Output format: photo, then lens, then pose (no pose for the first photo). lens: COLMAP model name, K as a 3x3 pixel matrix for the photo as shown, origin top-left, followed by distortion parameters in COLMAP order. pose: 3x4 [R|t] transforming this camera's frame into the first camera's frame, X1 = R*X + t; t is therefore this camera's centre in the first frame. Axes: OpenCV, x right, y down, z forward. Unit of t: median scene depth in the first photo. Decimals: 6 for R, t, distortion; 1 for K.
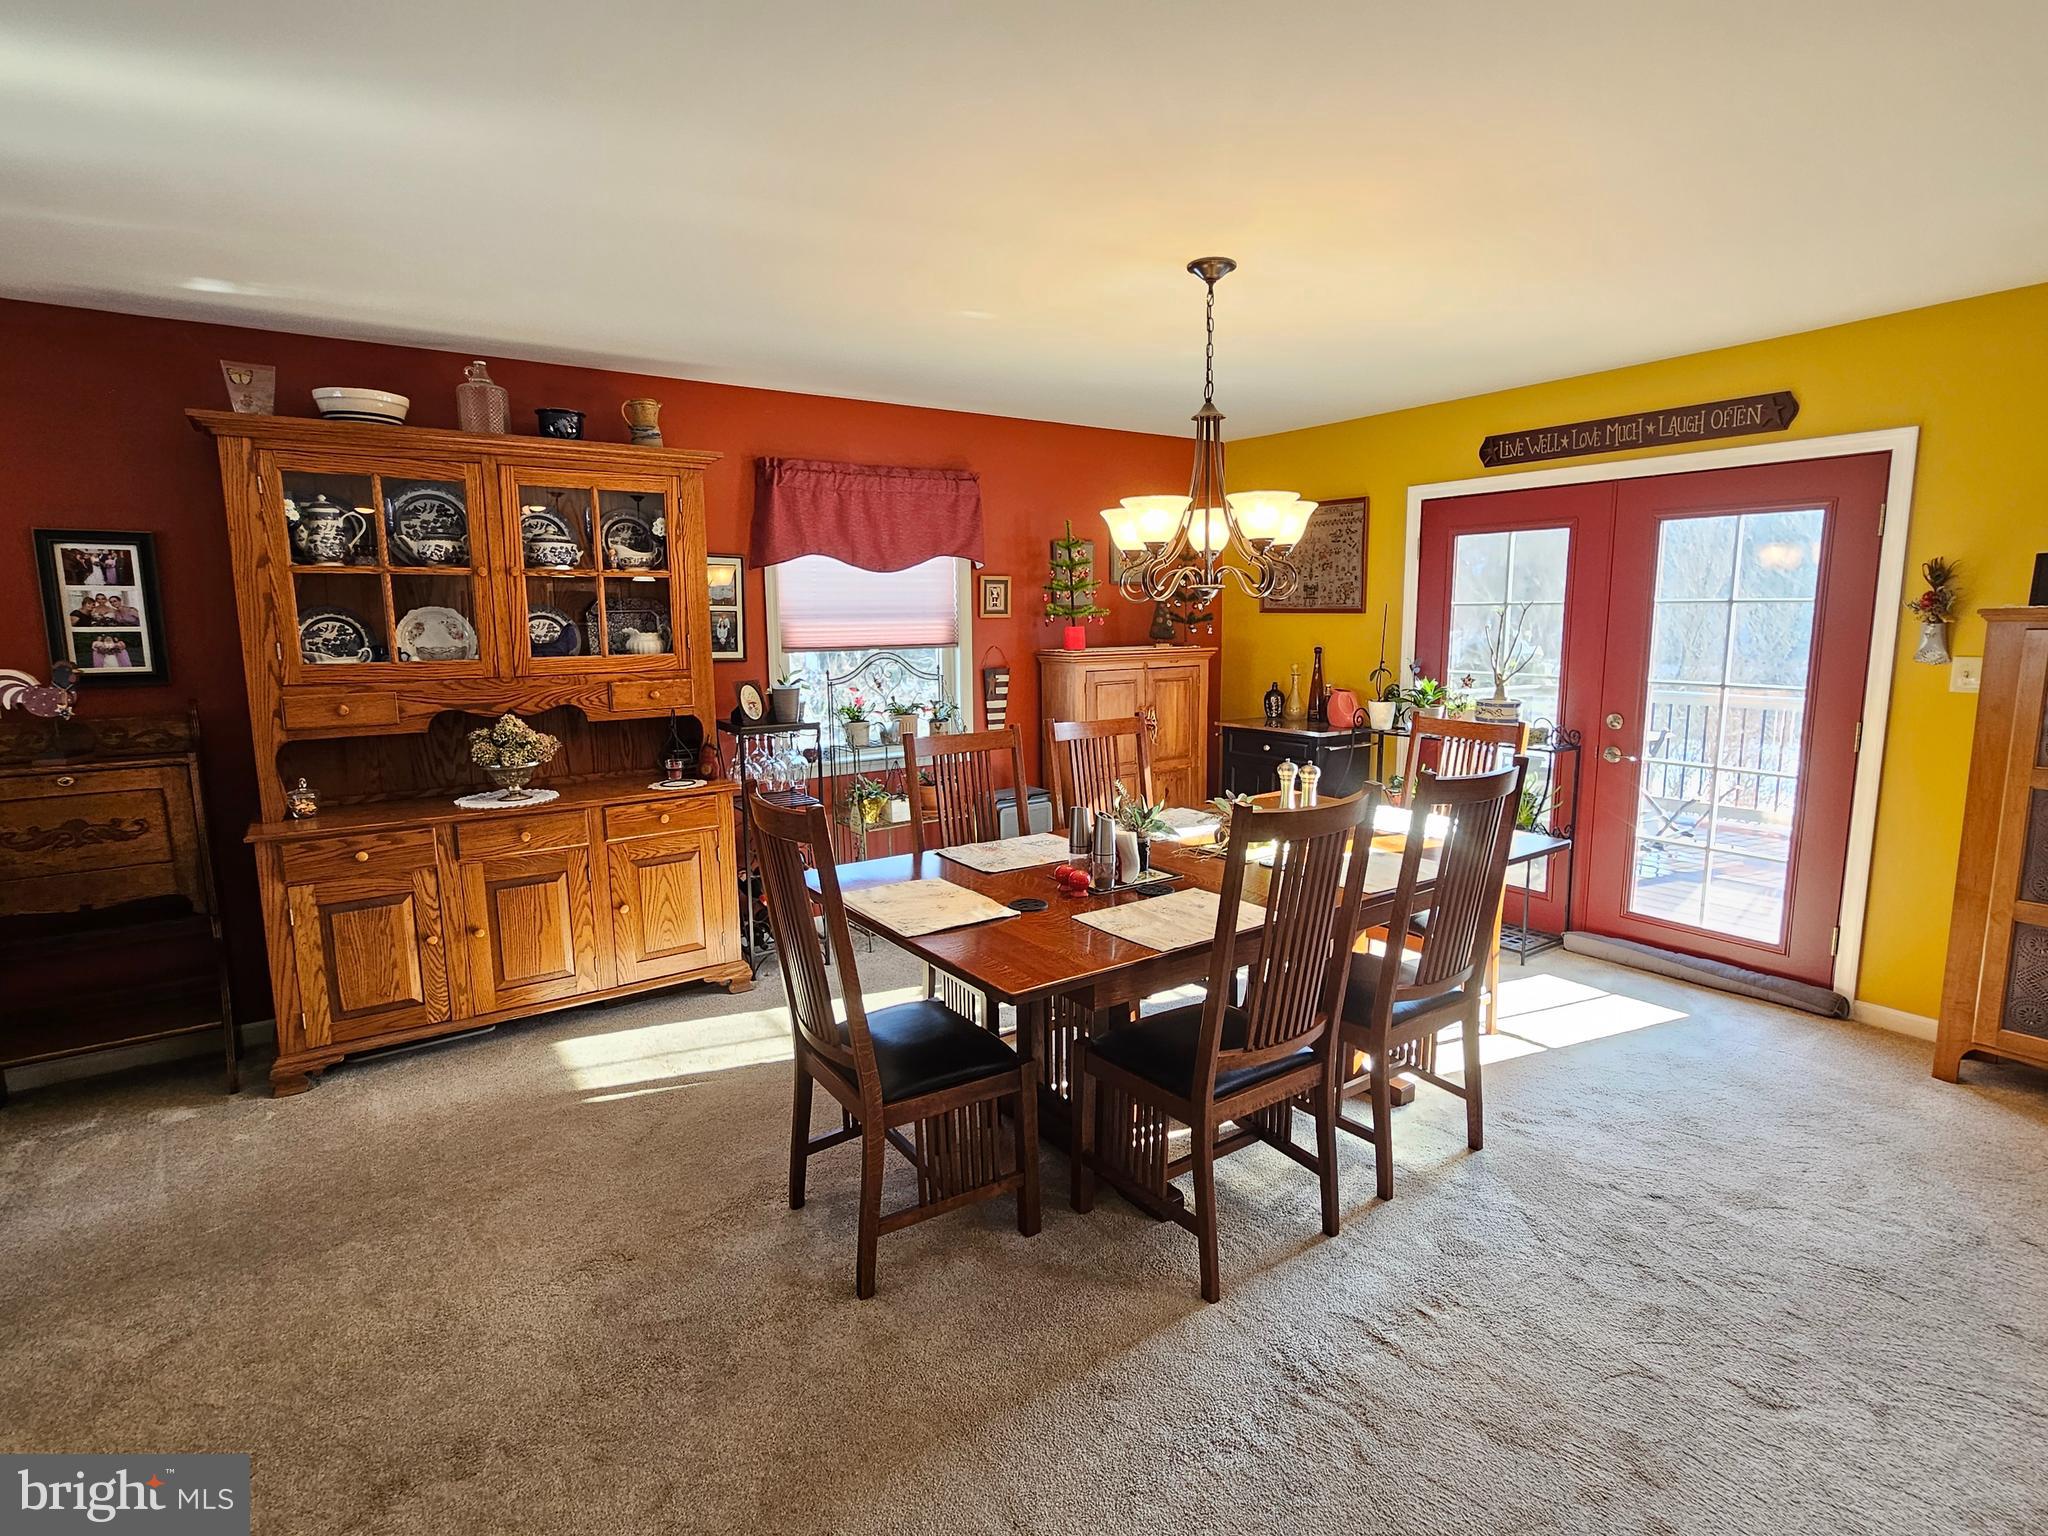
lens RADIAL K [[1007.8, 0, 1024.7], [0, 1007.8, 762.0], [0, 0, 1]] dist [-0.007870, 0.004927]
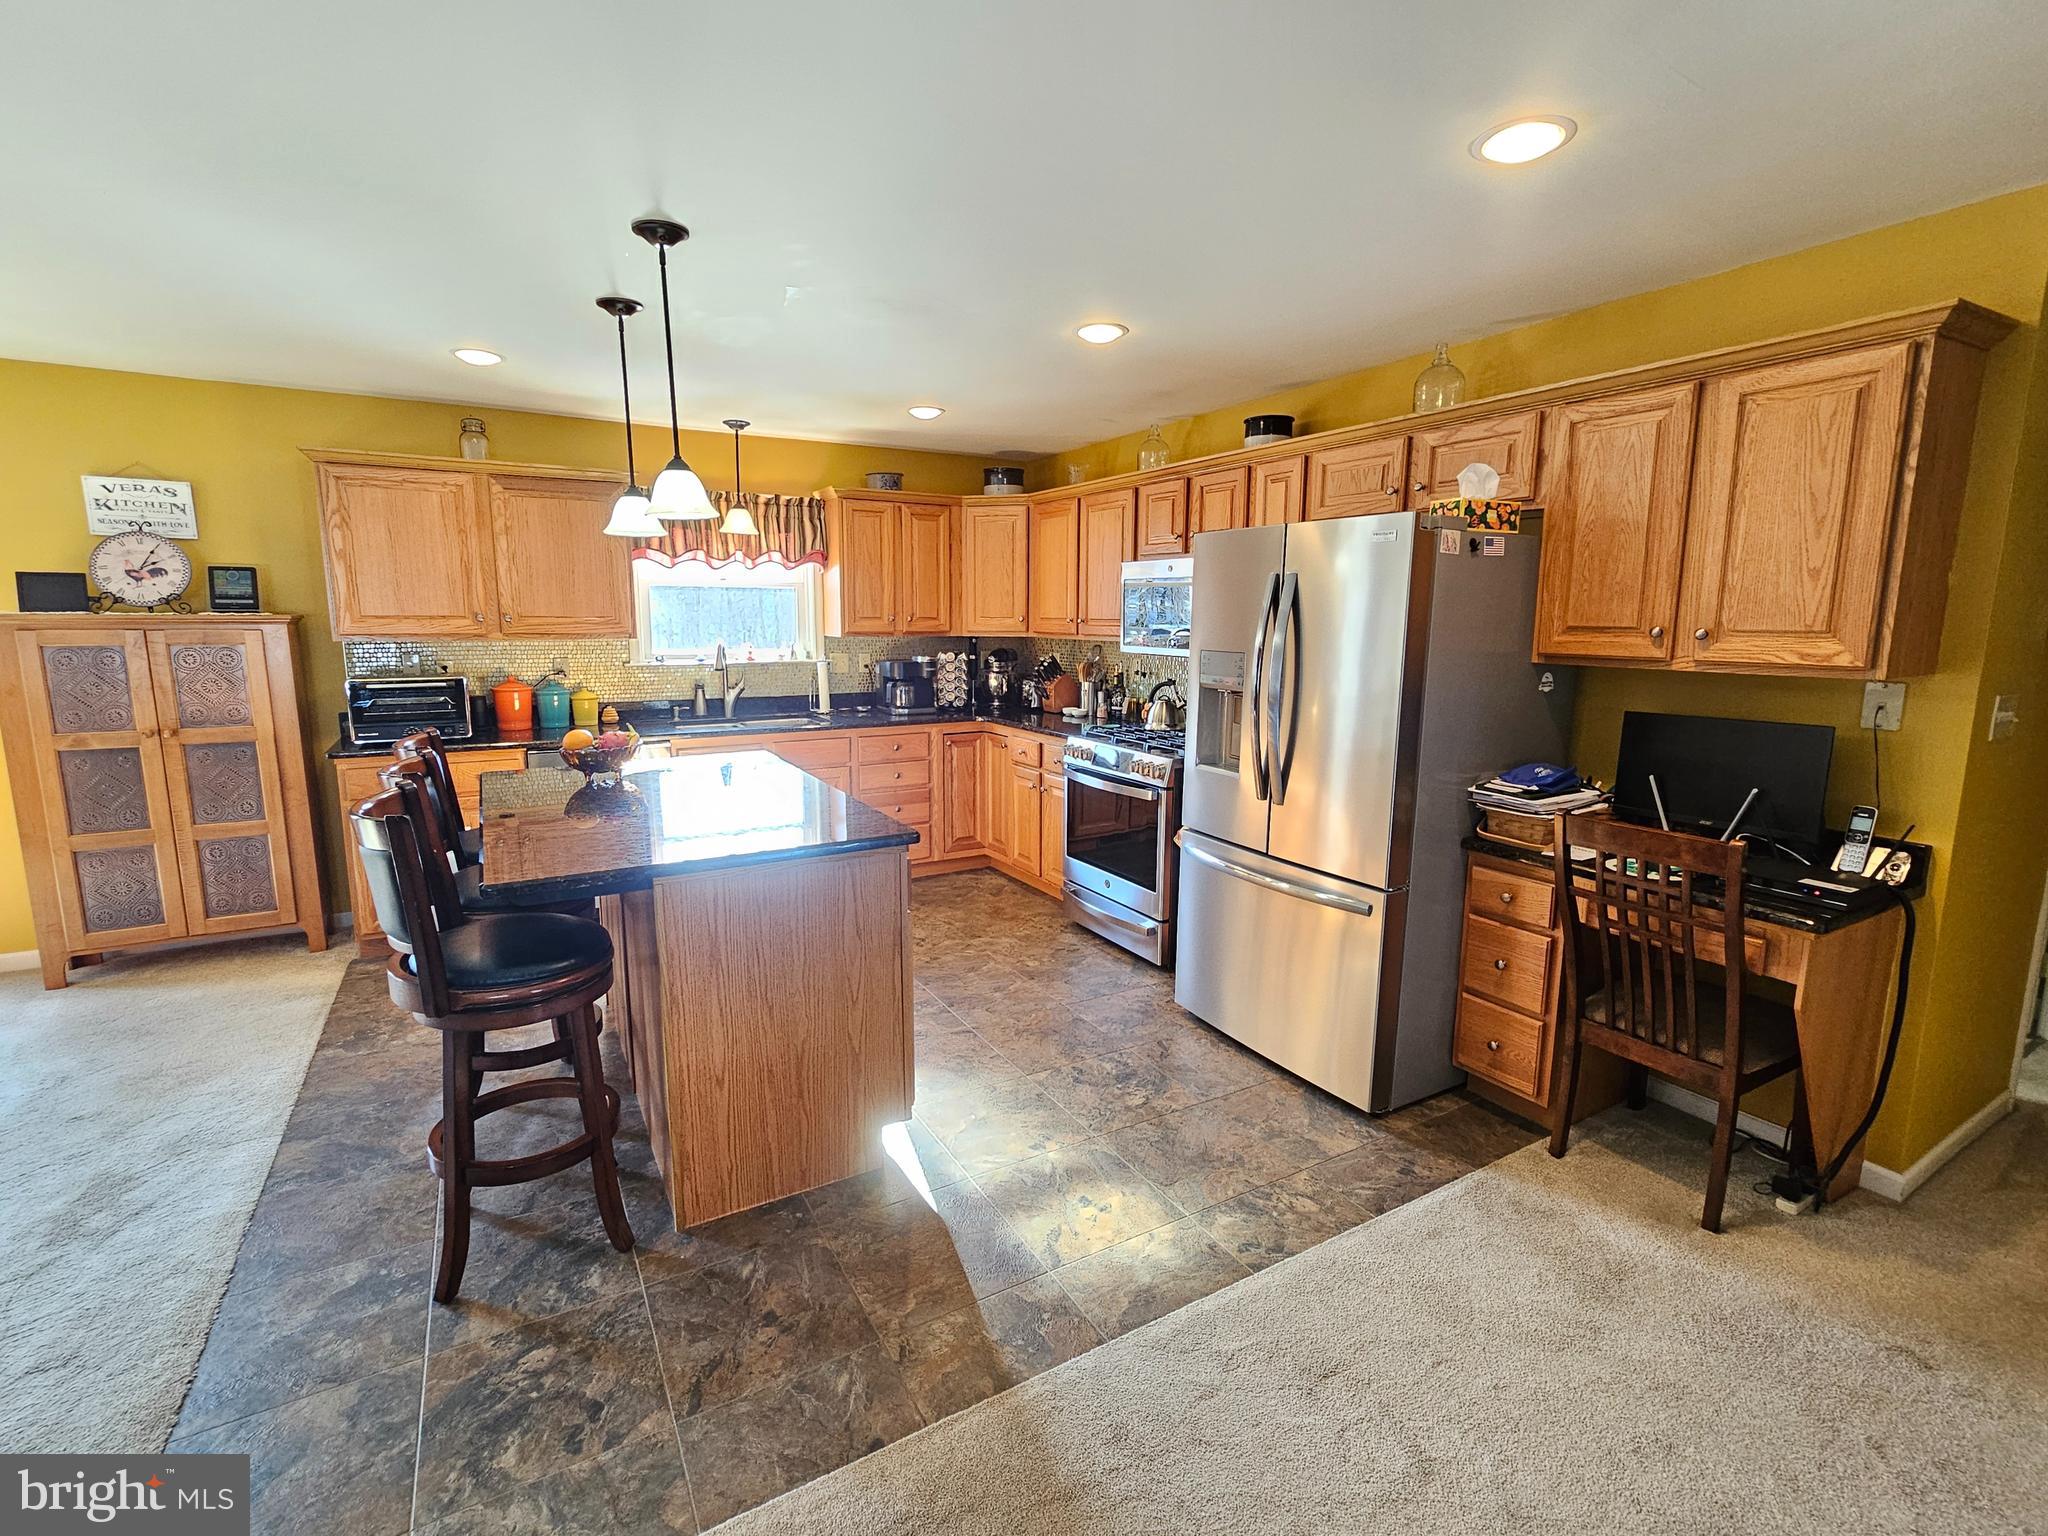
lens RADIAL K [[925.6, 0, 1022.1], [0, 925.6, 759.2], [0, 0, 1]] dist [0.001503, 0.000713]
pose [[0.076522, -0.144684, 0.986514, -0.084010], [0.137474, 0.981497, 0.133285, 0.038655], [-0.987545, 0.125421, 0.094997, -0.293426]]
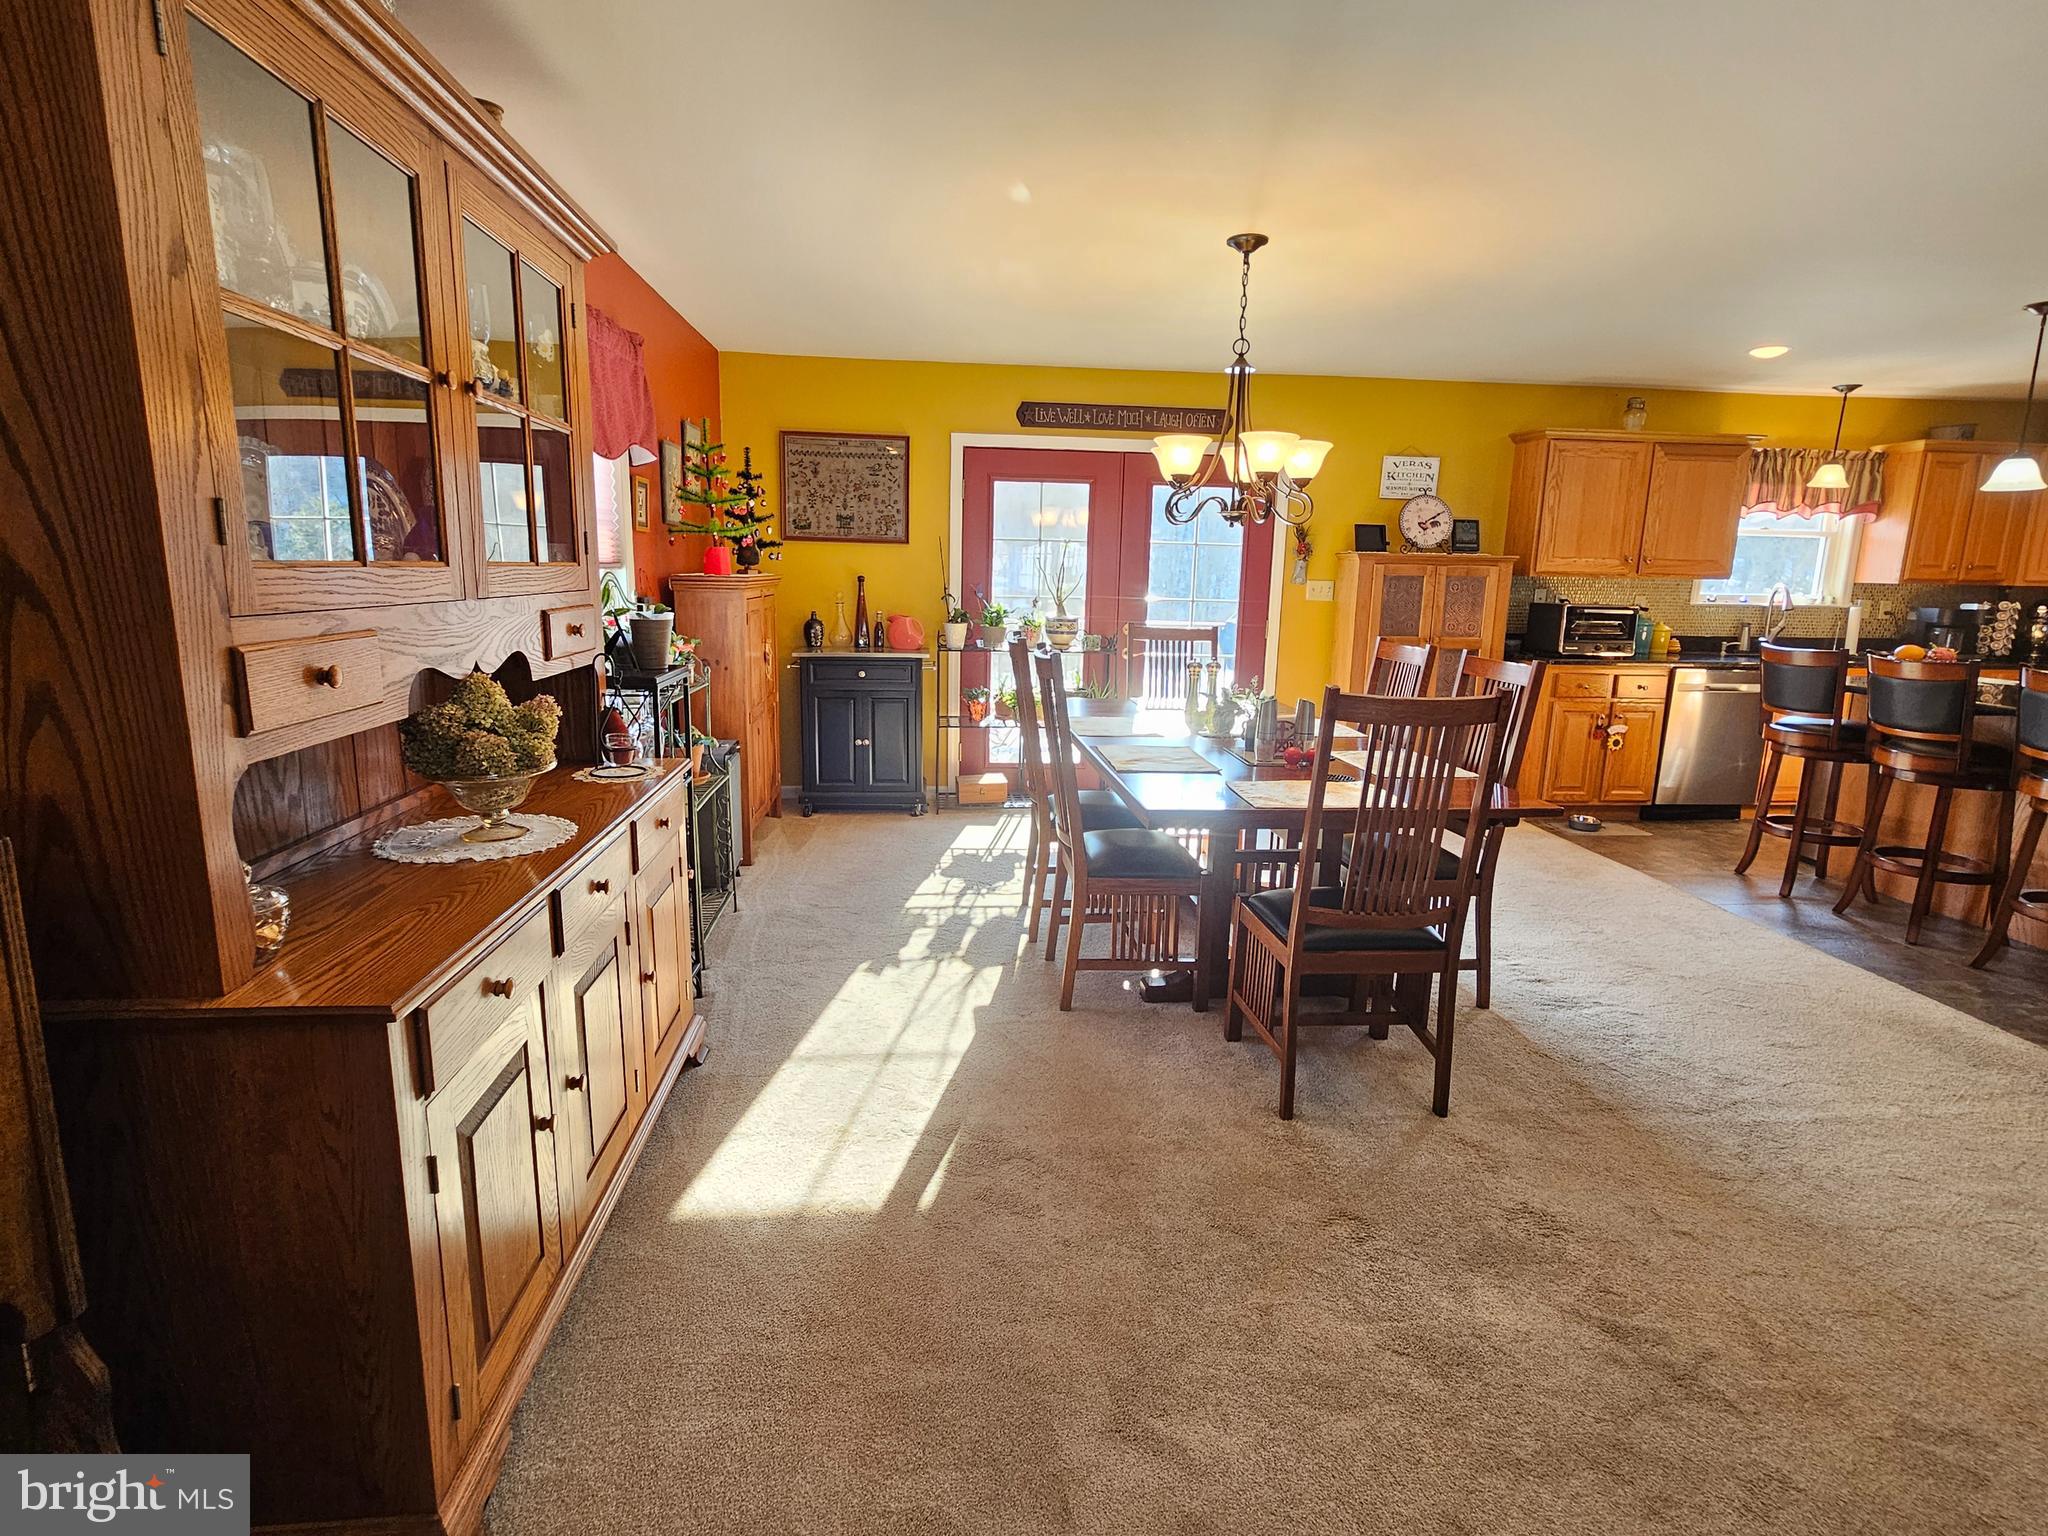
lens RADIAL K [[1007.8, 0, 1025.7], [0, 1007.8, 760.6], [0, 0, 1]] dist [-0.007870, 0.004927]
pose [[0.492468, -0.144750, 0.858209, -0.800131], [0.102256, 0.988866, 0.108110, -0.029275], [-0.864303, 0.034517, 0.501787, 0.490306]]
